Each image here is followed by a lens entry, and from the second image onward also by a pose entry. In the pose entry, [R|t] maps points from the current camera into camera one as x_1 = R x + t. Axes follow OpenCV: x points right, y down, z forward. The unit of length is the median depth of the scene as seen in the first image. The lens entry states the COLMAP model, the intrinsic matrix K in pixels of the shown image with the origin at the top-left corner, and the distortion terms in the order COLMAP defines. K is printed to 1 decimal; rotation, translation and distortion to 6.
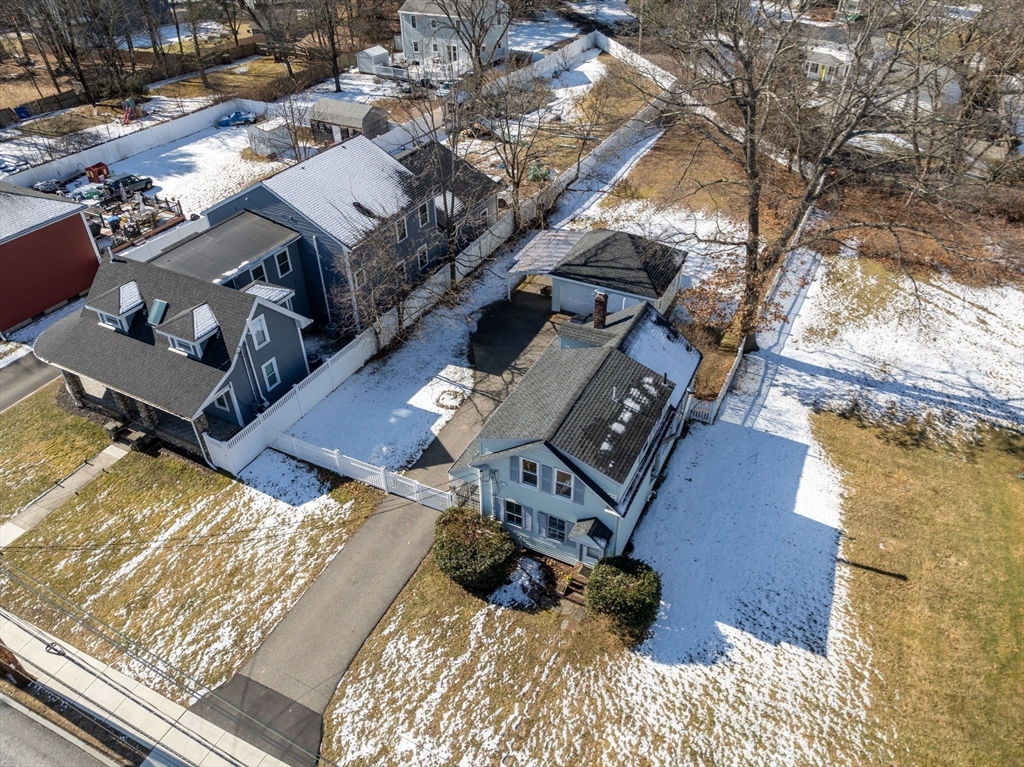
lens RADIAL K [[724.4, 0, 510.7], [0, 724.4, 377.9], [0, 0, 1]] dist [-0.037561, 0.002352]
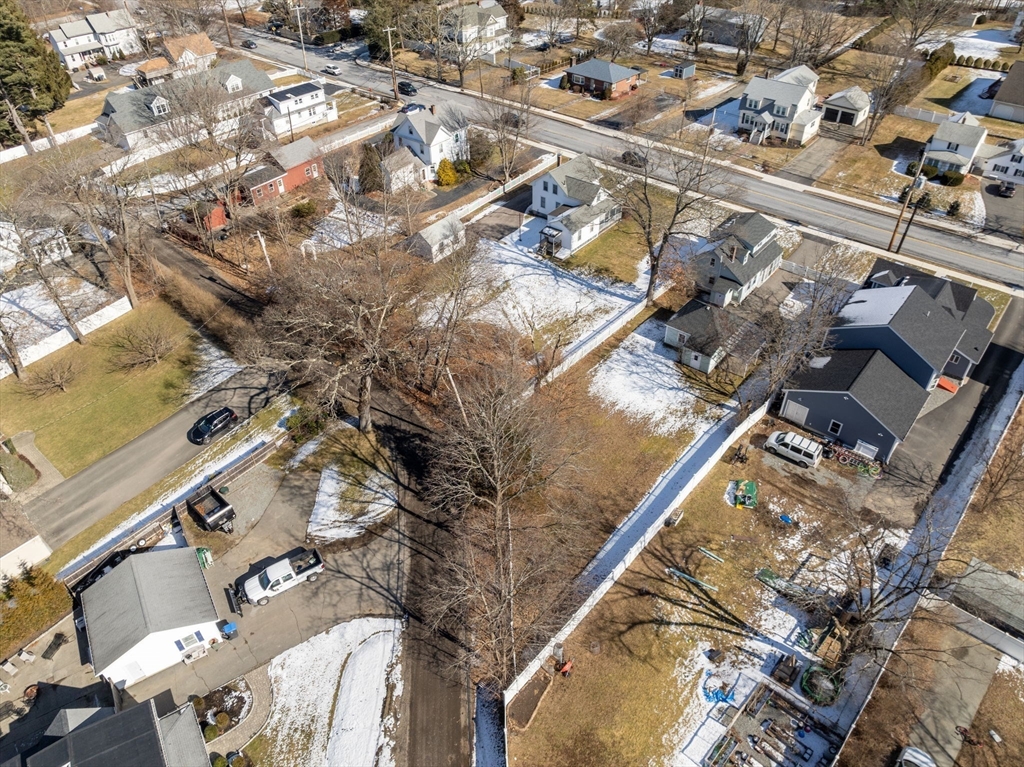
lens RADIAL K [[724.4, 0, 508.7], [0, 724.4, 383.7], [0, 0, 1]] dist [-0.037561, 0.002352]
pose [[-0.974508, -0.123701, 0.187168, 0.500297], [0.152957, 0.243986, 0.957640, -3.470145], [-0.164127, 0.961857, -0.218845, 2.940140]]
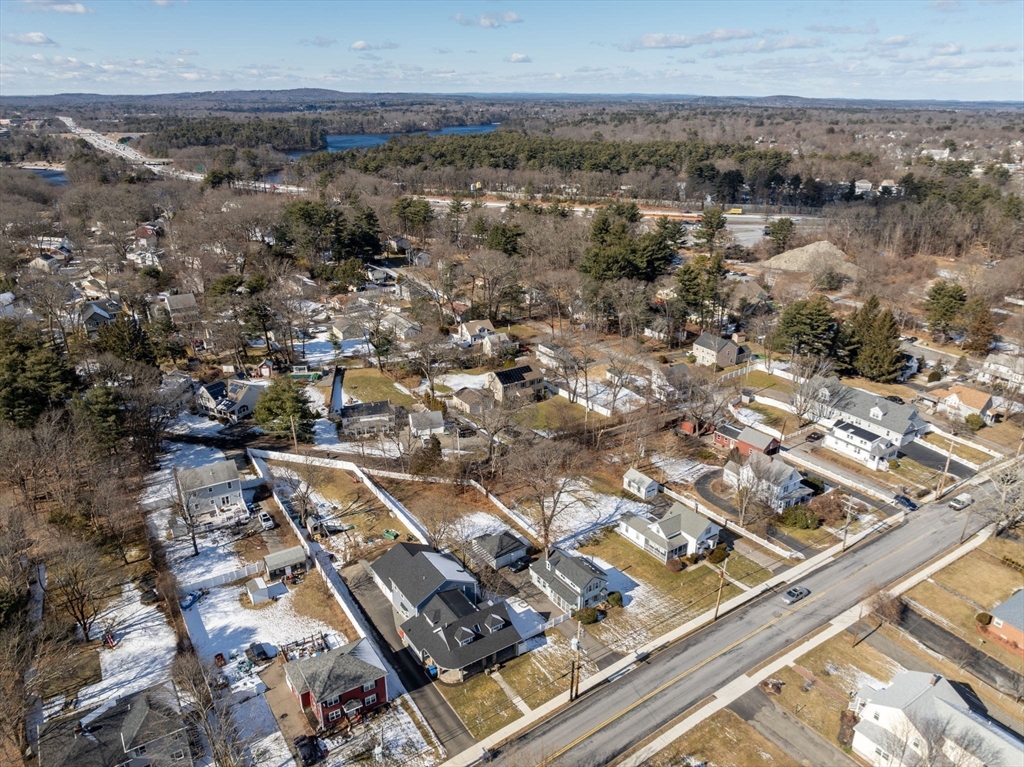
lens RADIAL K [[724.4, 0, 512.9], [0, 724.4, 386.1], [0, 0, 1]] dist [-0.037561, 0.002352]
pose [[0.487063, -0.313282, 0.815245, -3.696419], [0.516483, 0.856055, 0.020394, -1.360609], [-0.704283, 0.411127, 0.578757, -1.838861]]
